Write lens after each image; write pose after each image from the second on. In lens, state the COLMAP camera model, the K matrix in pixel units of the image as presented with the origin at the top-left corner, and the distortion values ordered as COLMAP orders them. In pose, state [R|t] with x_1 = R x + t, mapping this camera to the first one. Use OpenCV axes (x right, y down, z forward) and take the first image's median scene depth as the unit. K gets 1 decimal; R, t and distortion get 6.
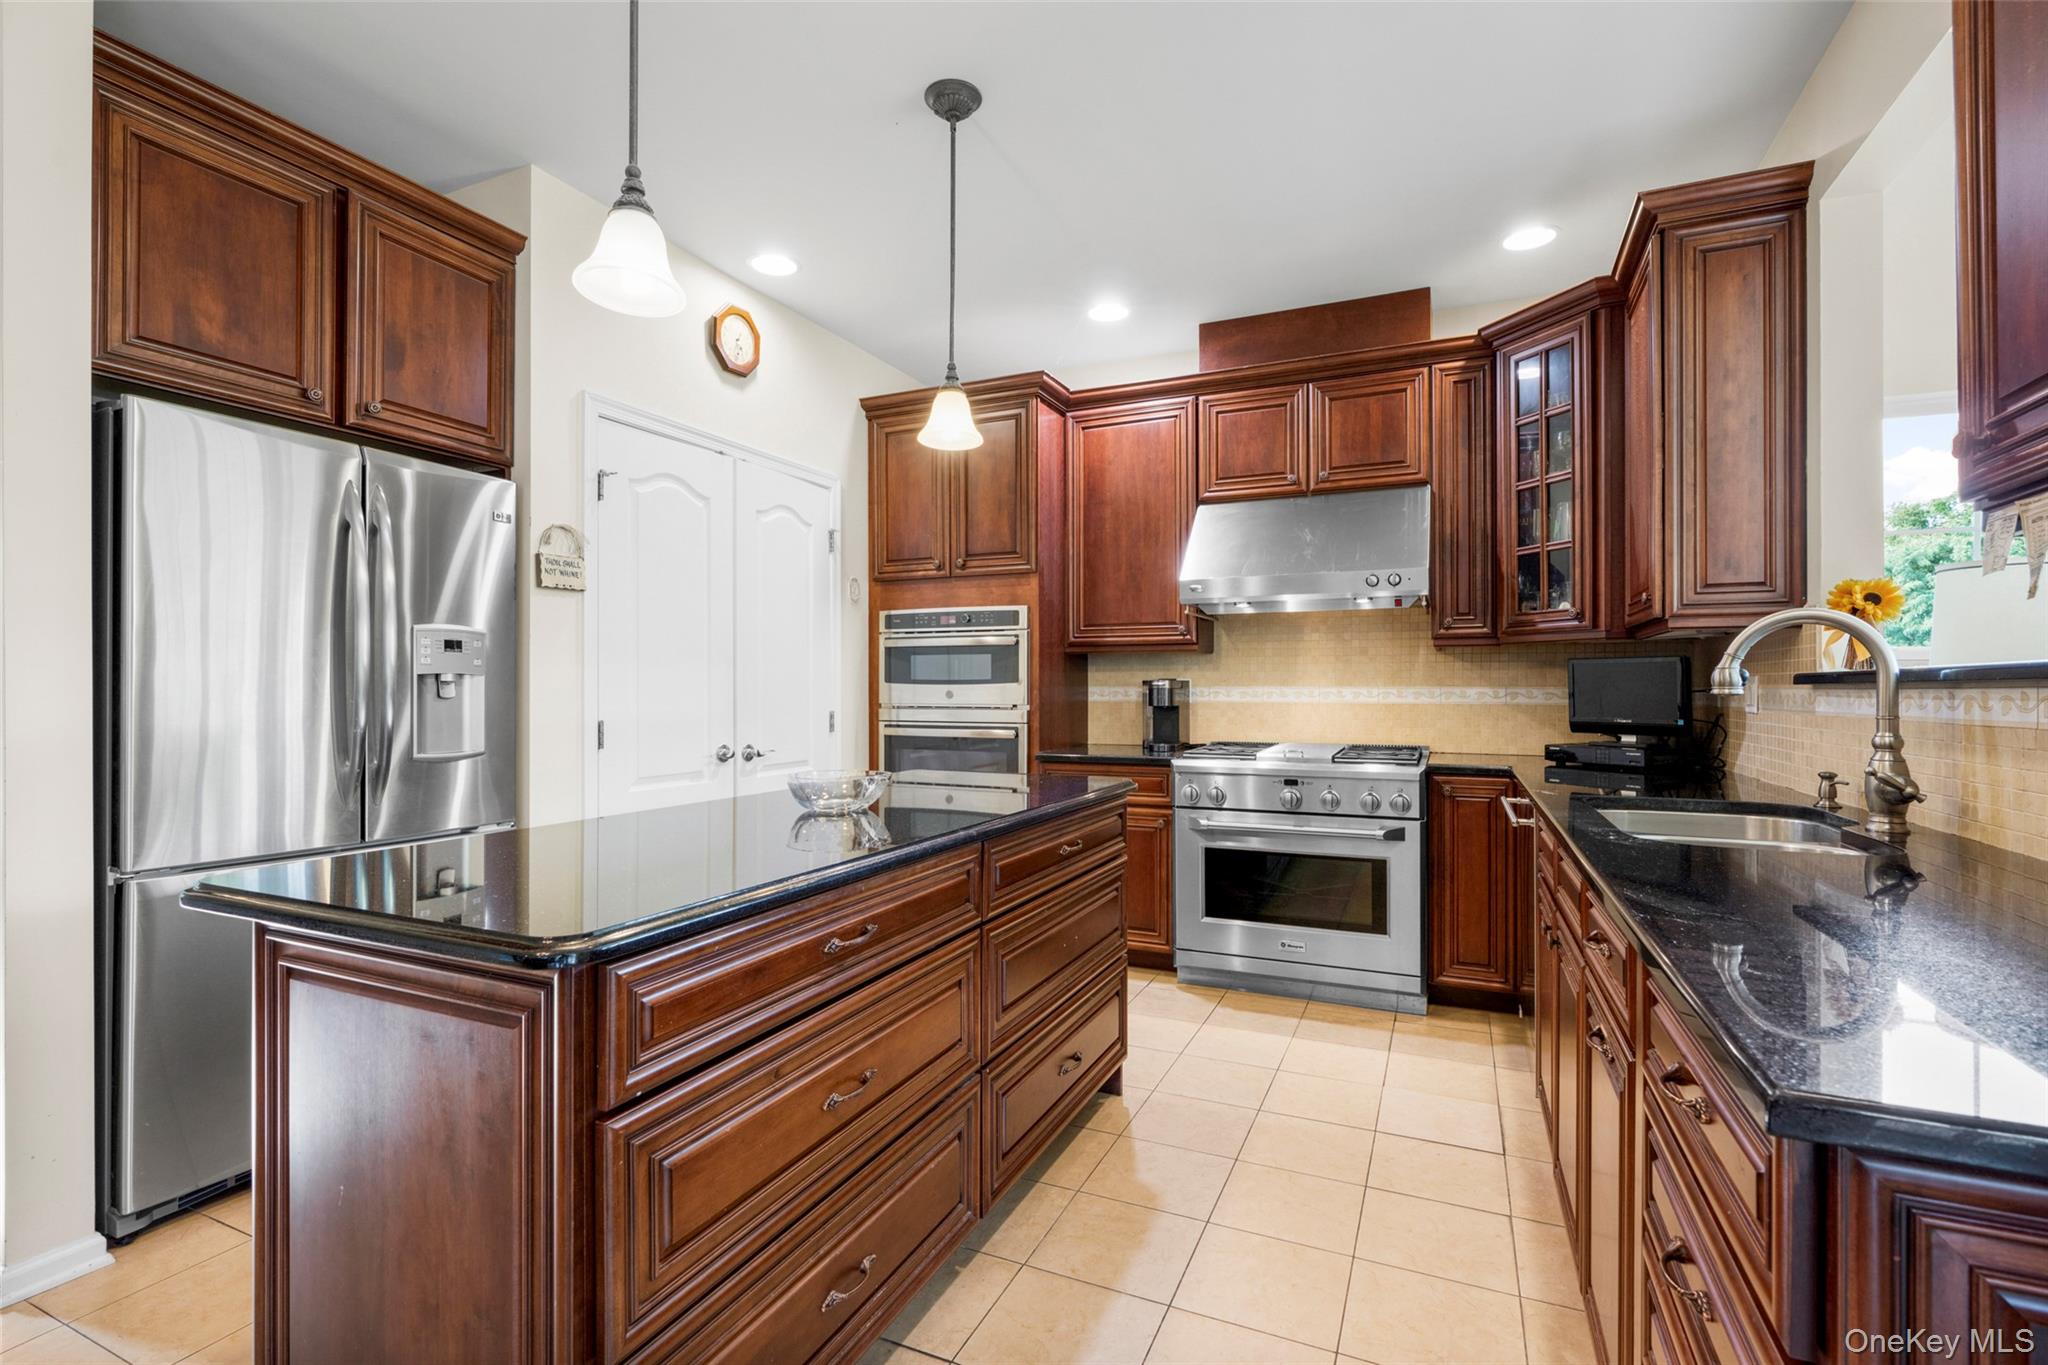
lens RADIAL K [[942.9, 0, 1006.5], [0, 942.9, 682.4], [0, 0, 1]] dist [-0.033005, 0.008834]
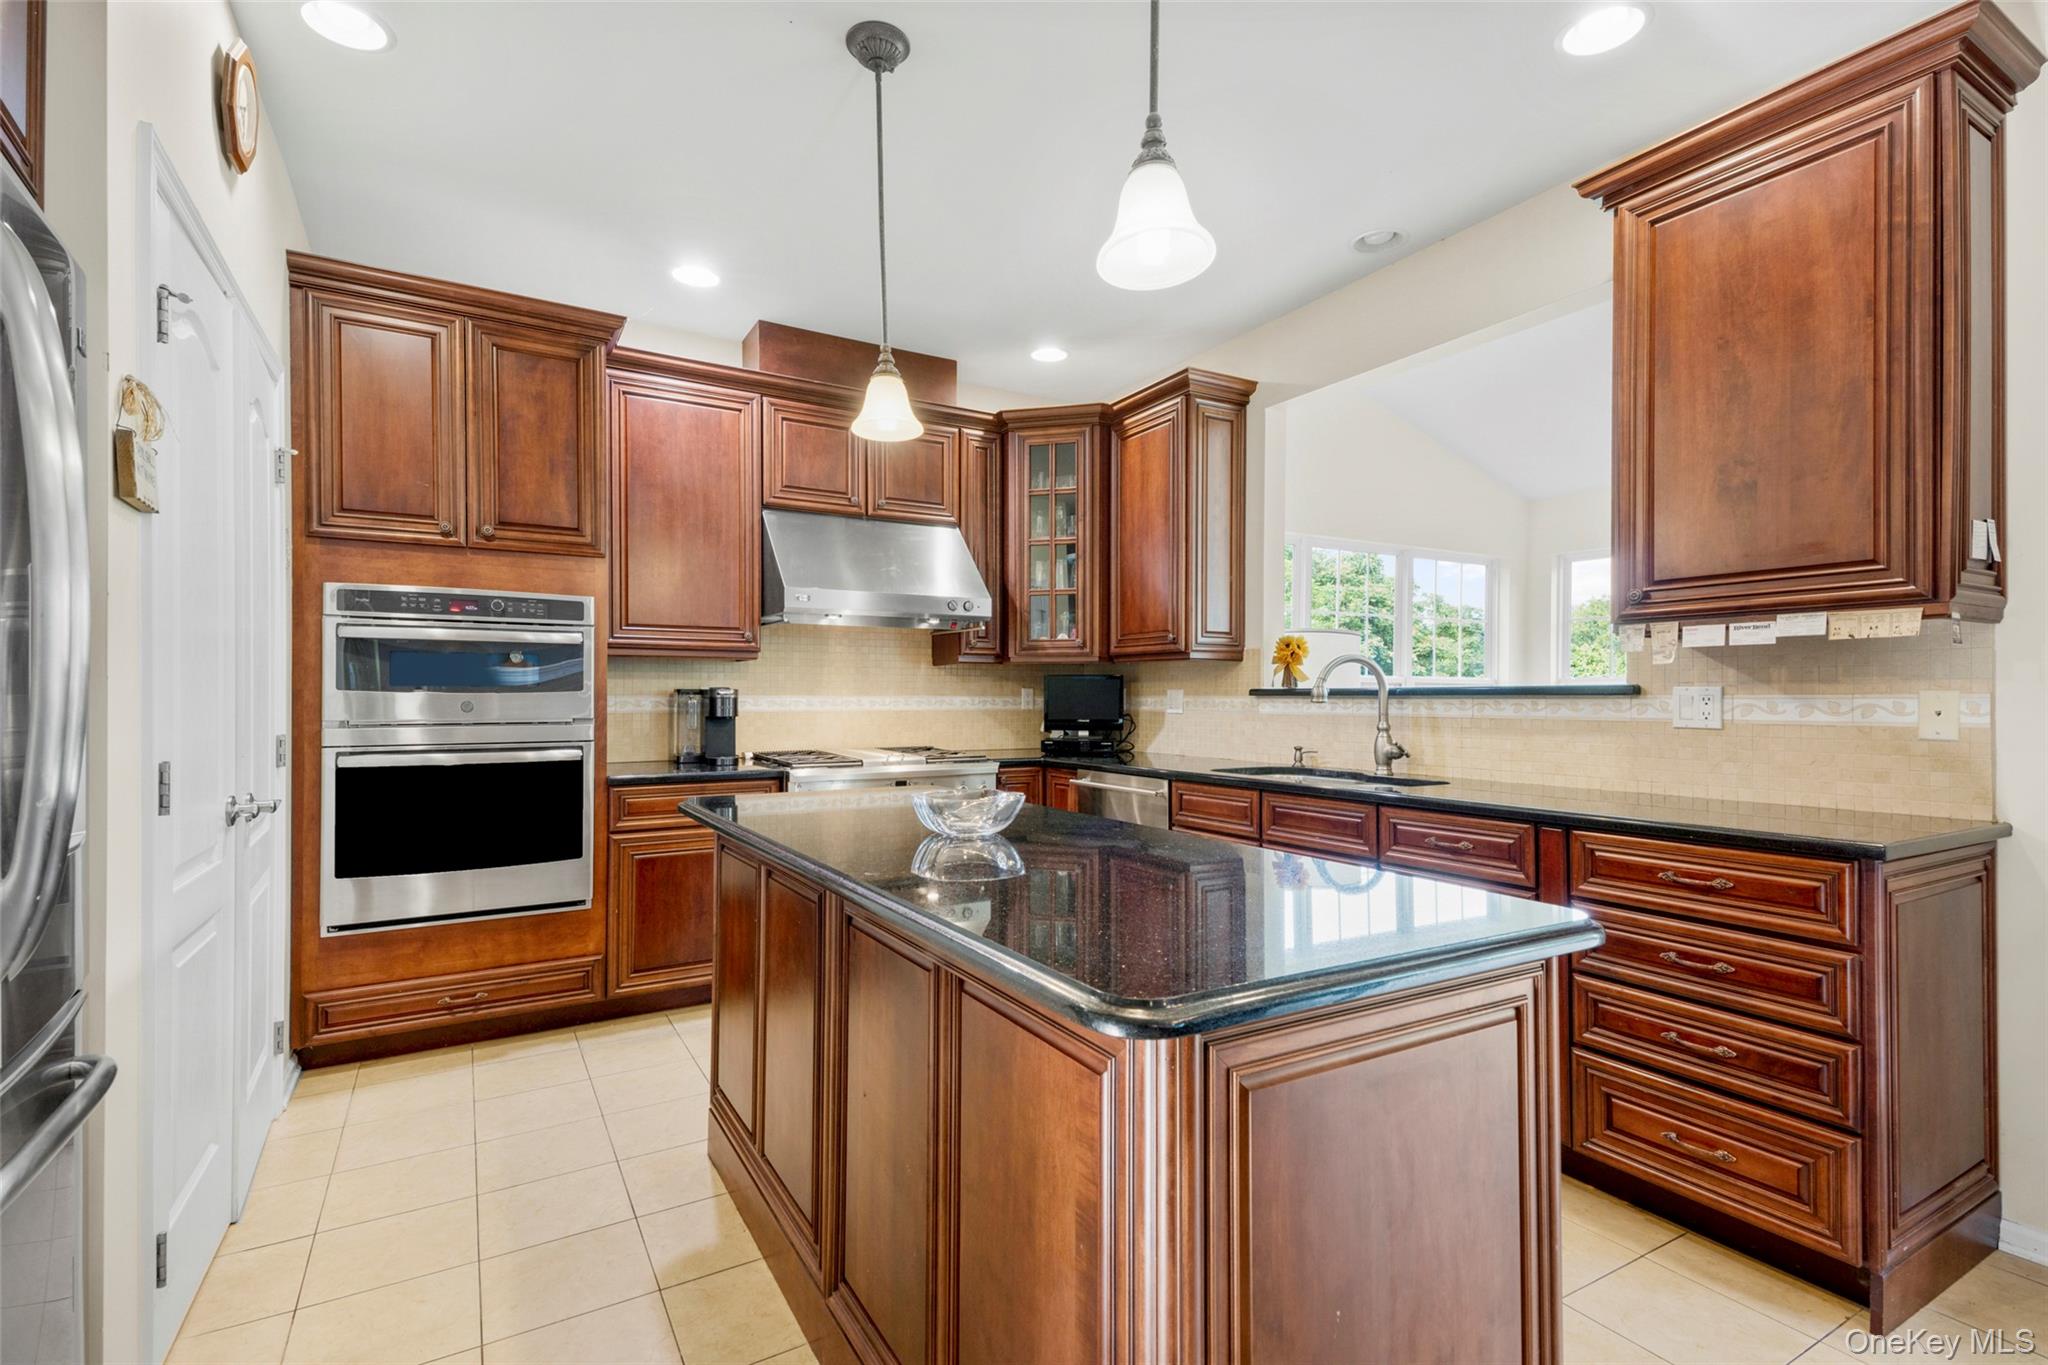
lens RADIAL K [[942.9, 0, 1029.0], [0, 942.9, 694.1], [0, 0, 1]] dist [-0.033005, 0.008834]
pose [[0.547145, 0.001540, 0.837036, -0.454384], [-0.006079, 0.999979, 0.002134, -0.000943], [-0.837016, -0.006256, 0.547143, 0.239366]]
